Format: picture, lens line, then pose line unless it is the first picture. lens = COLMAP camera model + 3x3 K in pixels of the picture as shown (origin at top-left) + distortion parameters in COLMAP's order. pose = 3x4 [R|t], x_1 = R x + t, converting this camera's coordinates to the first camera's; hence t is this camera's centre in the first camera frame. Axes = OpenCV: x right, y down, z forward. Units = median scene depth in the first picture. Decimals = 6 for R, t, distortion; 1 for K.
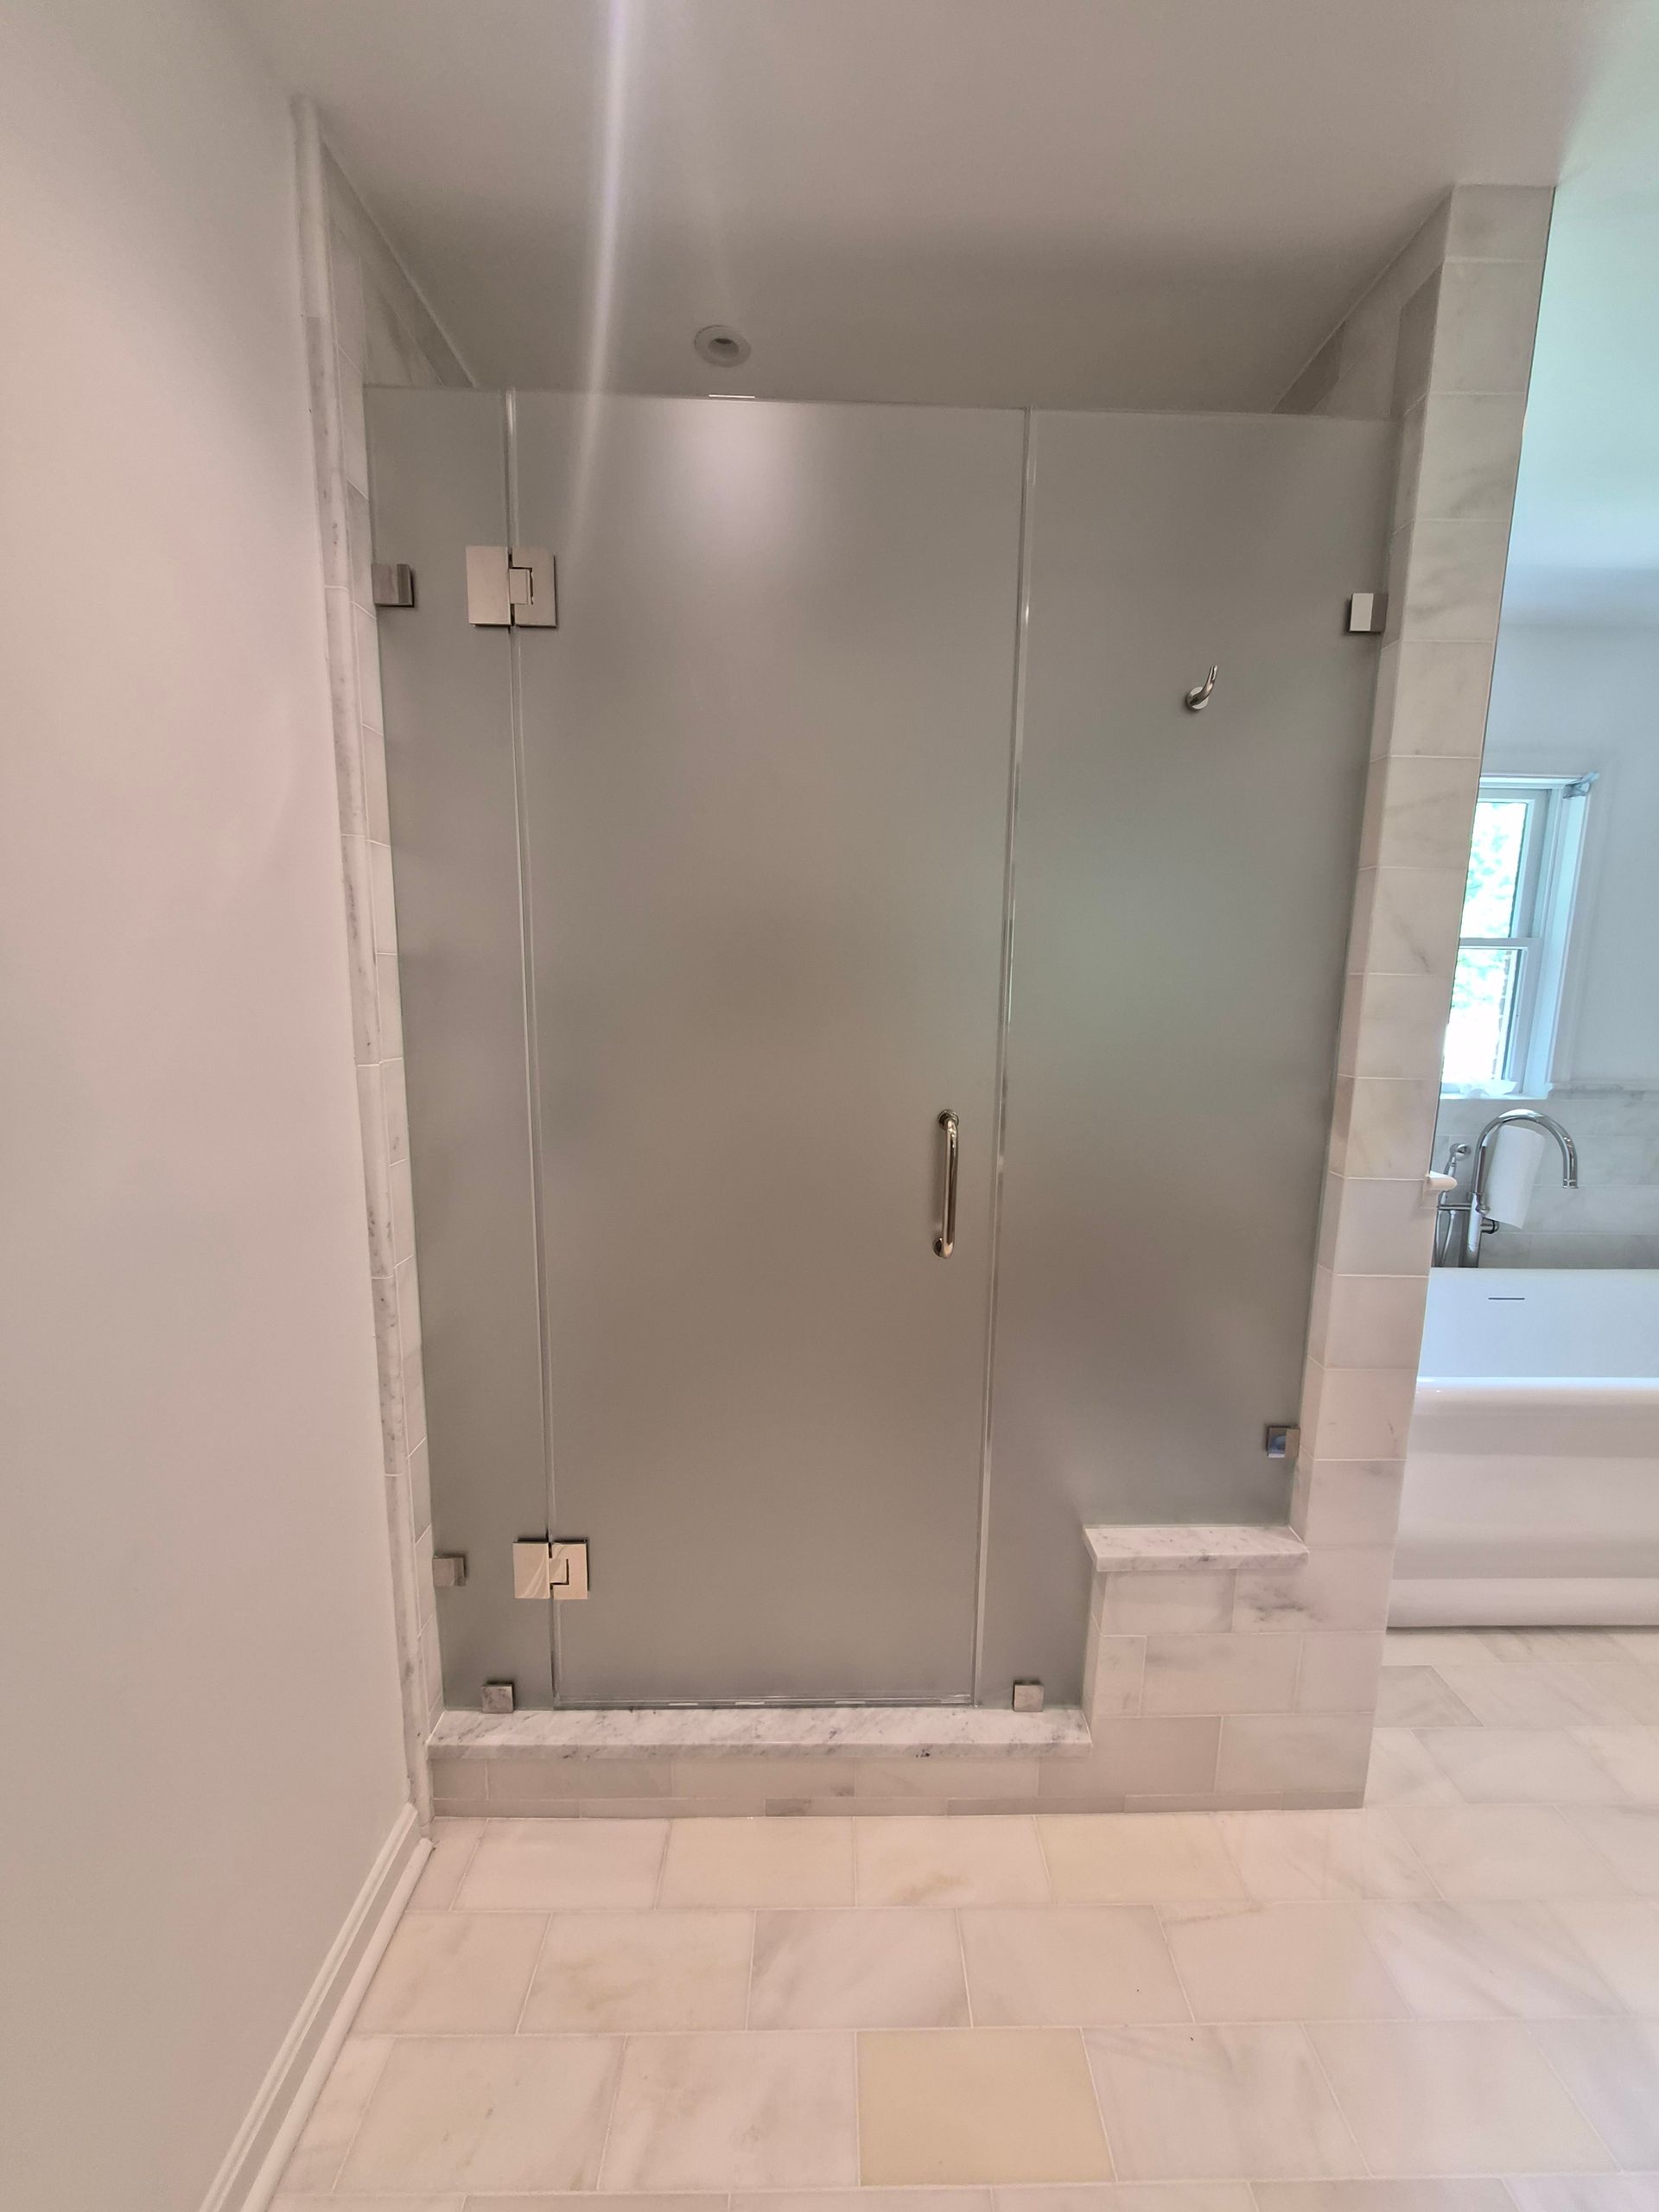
lens RADIAL K [[875.5, 0, 829.5], [0, 875.5, 1106.0], [0, 0, 1]] dist [-0.000387, -0.000136]
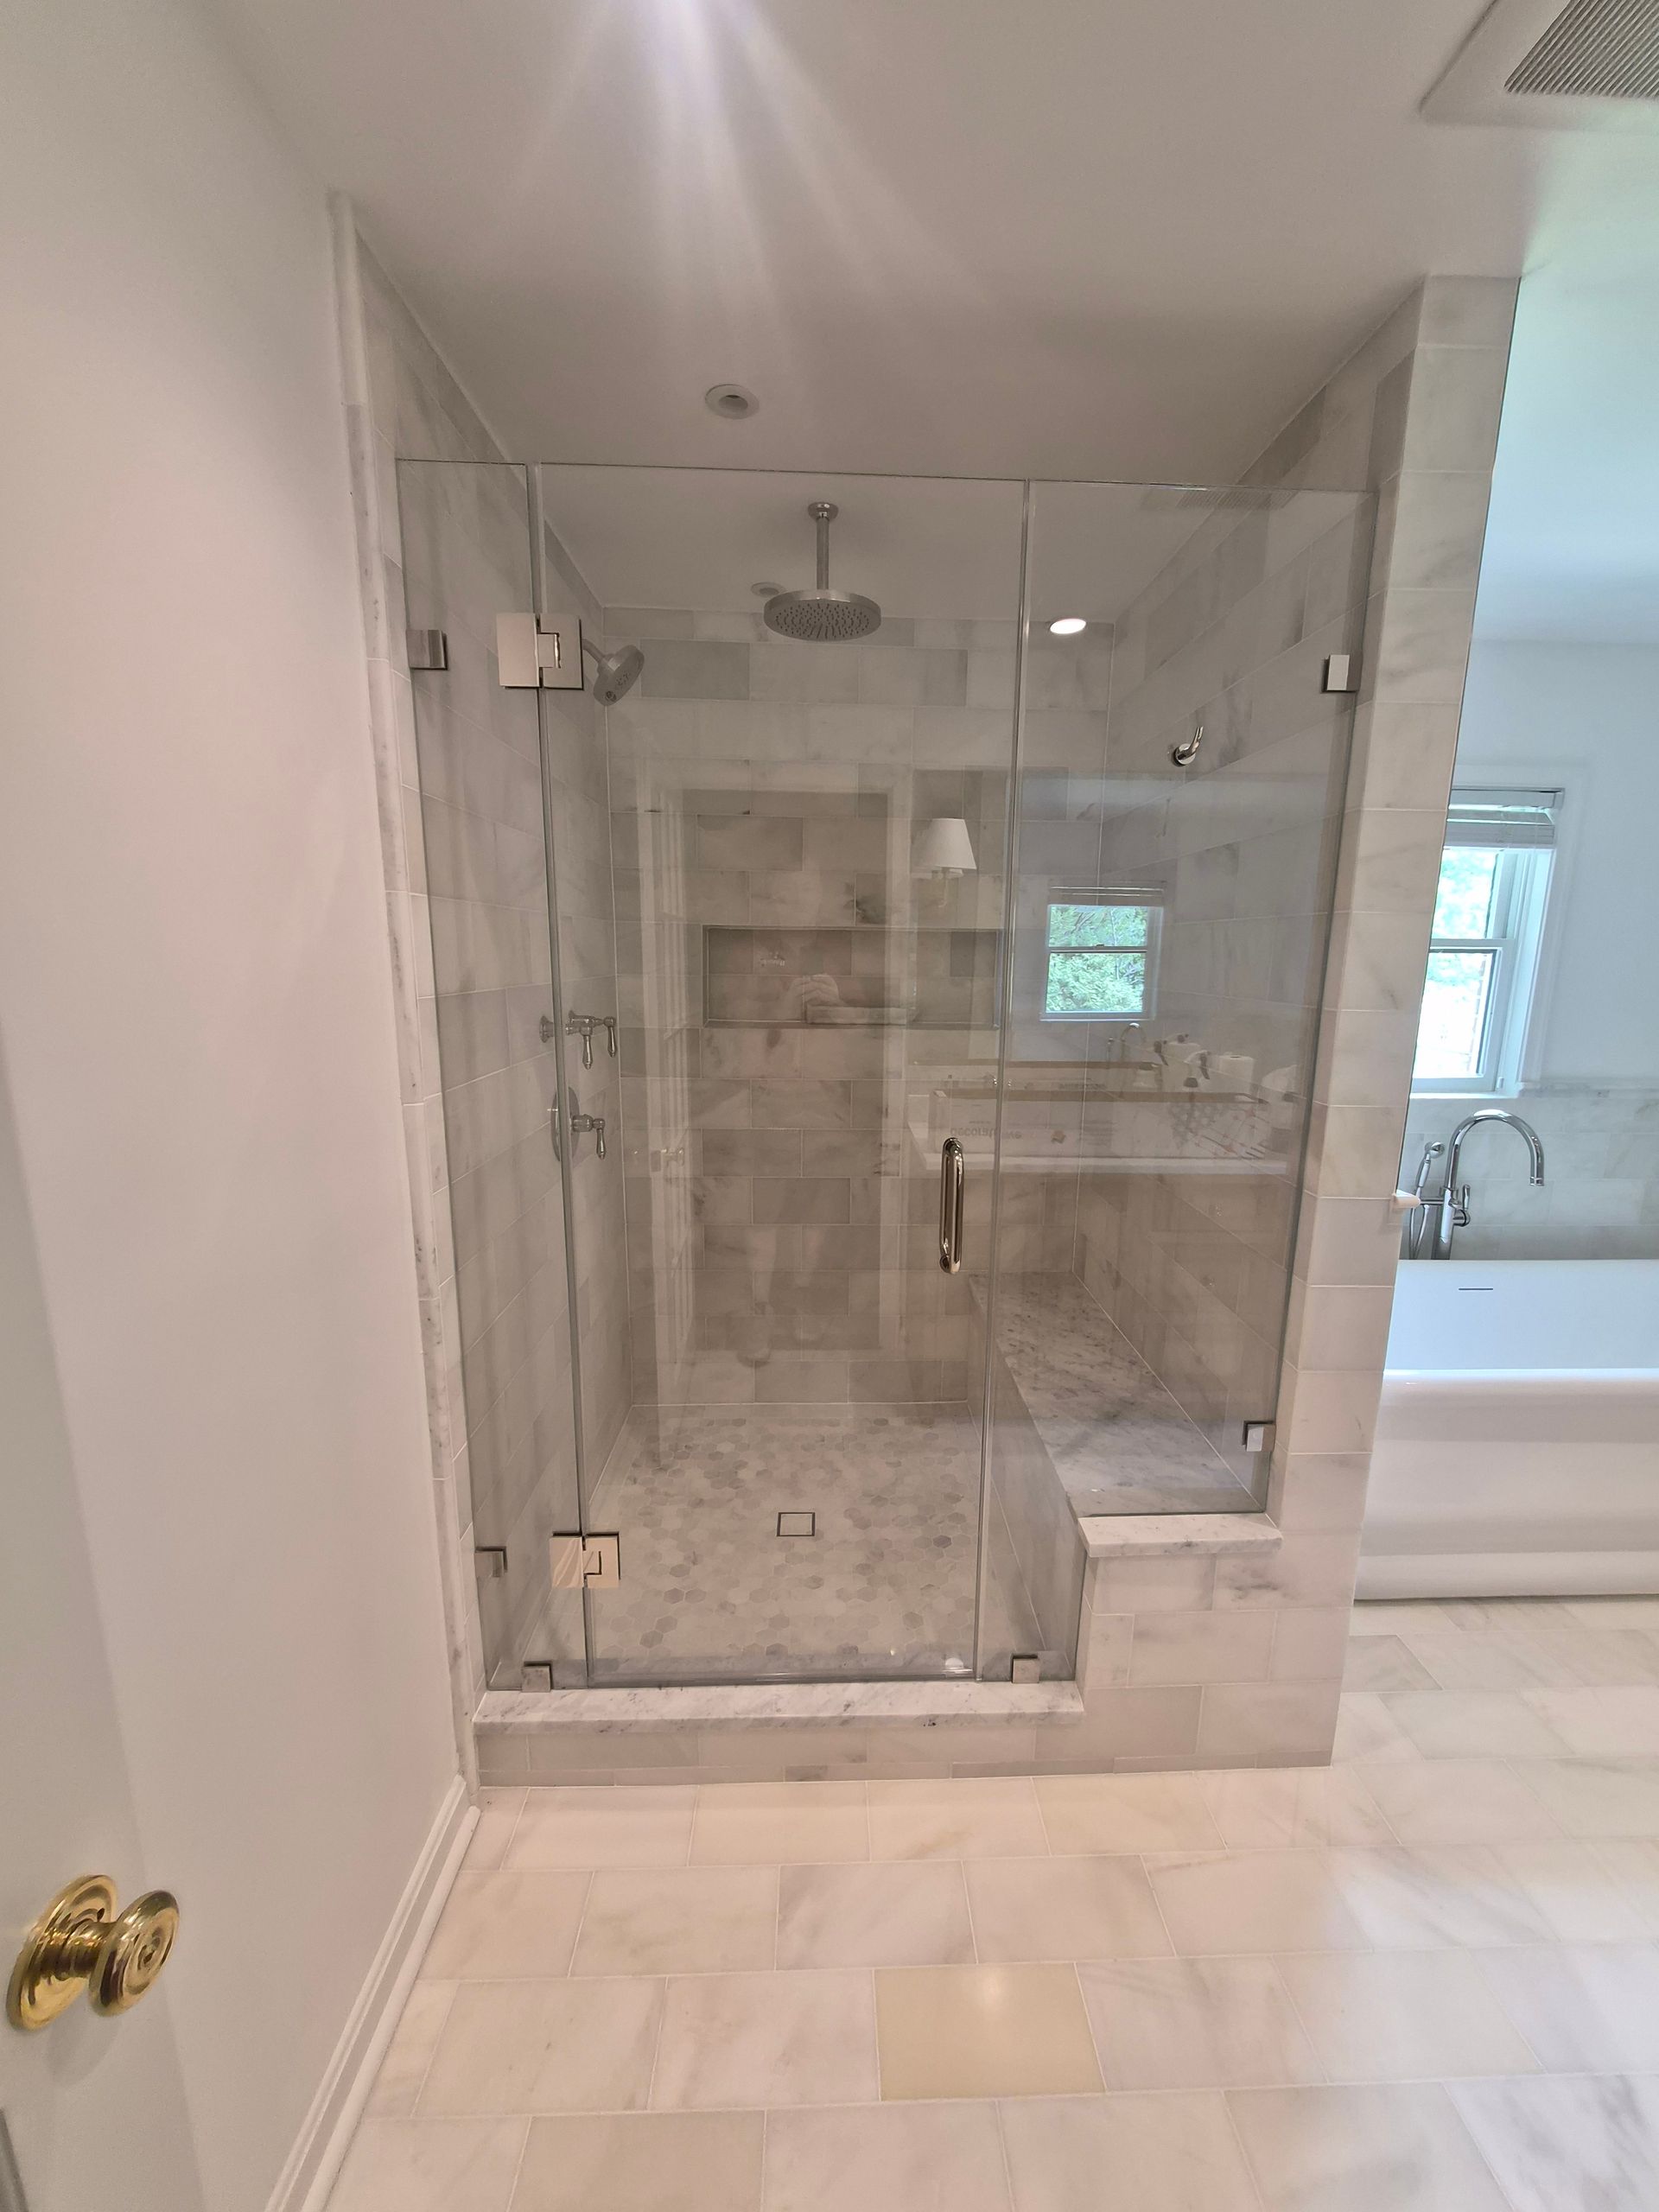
lens RADIAL K [[878.8, 0, 829.5], [0, 878.8, 1106.0], [0, 0, 1]] dist [-0.000149, 0.000027]
pose [[0.999907, -0.007456, 0.011431, -0.027325], [0.007109, 0.999523, 0.030043, -0.067882], [-0.011650, -0.029959, 0.999483, -0.075961]]
